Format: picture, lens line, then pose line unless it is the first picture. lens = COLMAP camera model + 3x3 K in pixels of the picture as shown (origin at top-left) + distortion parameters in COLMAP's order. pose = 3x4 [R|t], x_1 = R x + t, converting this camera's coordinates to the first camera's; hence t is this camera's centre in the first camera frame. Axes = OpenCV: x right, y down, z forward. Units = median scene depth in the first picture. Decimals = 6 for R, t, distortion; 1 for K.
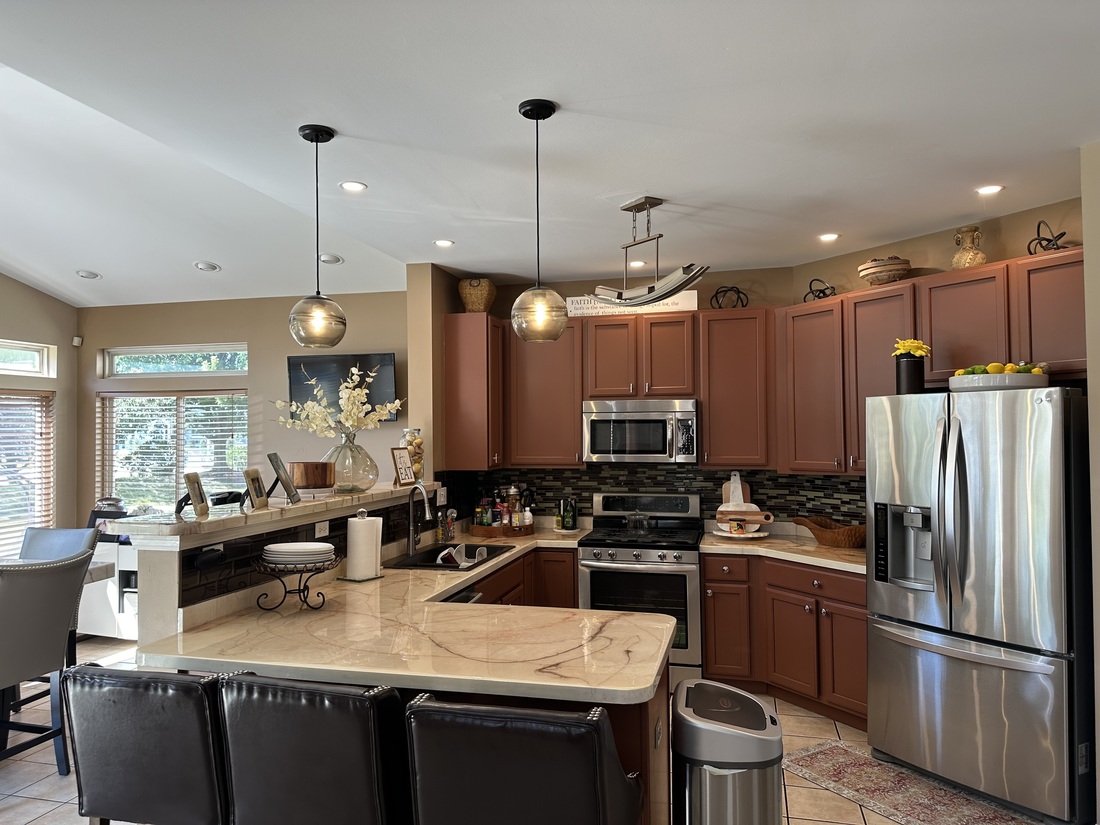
lens RADIAL K [[783.2, 0, 550.0], [0, 783.2, 412.5], [0, 0, 1]] dist [0.073282, -0.065121]
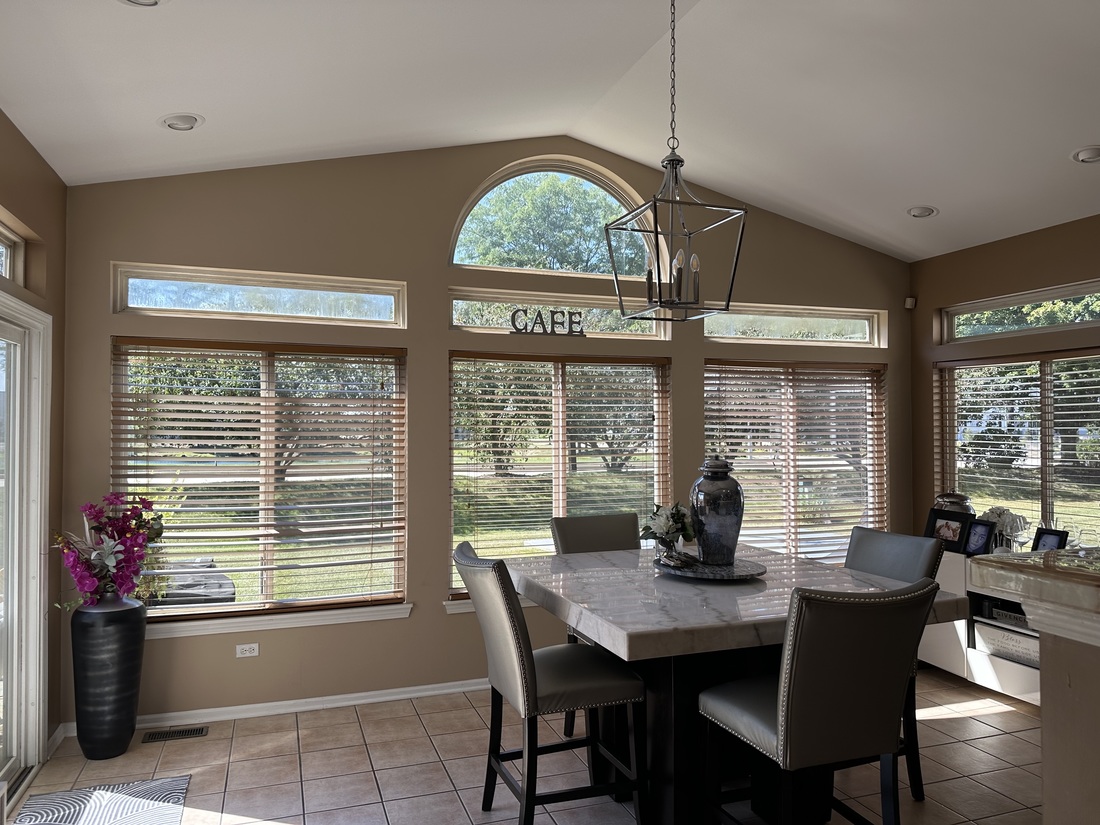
lens RADIAL K [[748.3, 0, 550.0], [0, 748.3, 412.5], [0, 0, 1]] dist [0.077973, -0.127148]
pose [[0.554861, -0.010669, -0.831875, -0.147532], [0.017527, 0.999846, -0.001133, 0.020071], [0.831758, -0.013952, 0.554962, 0.250459]]
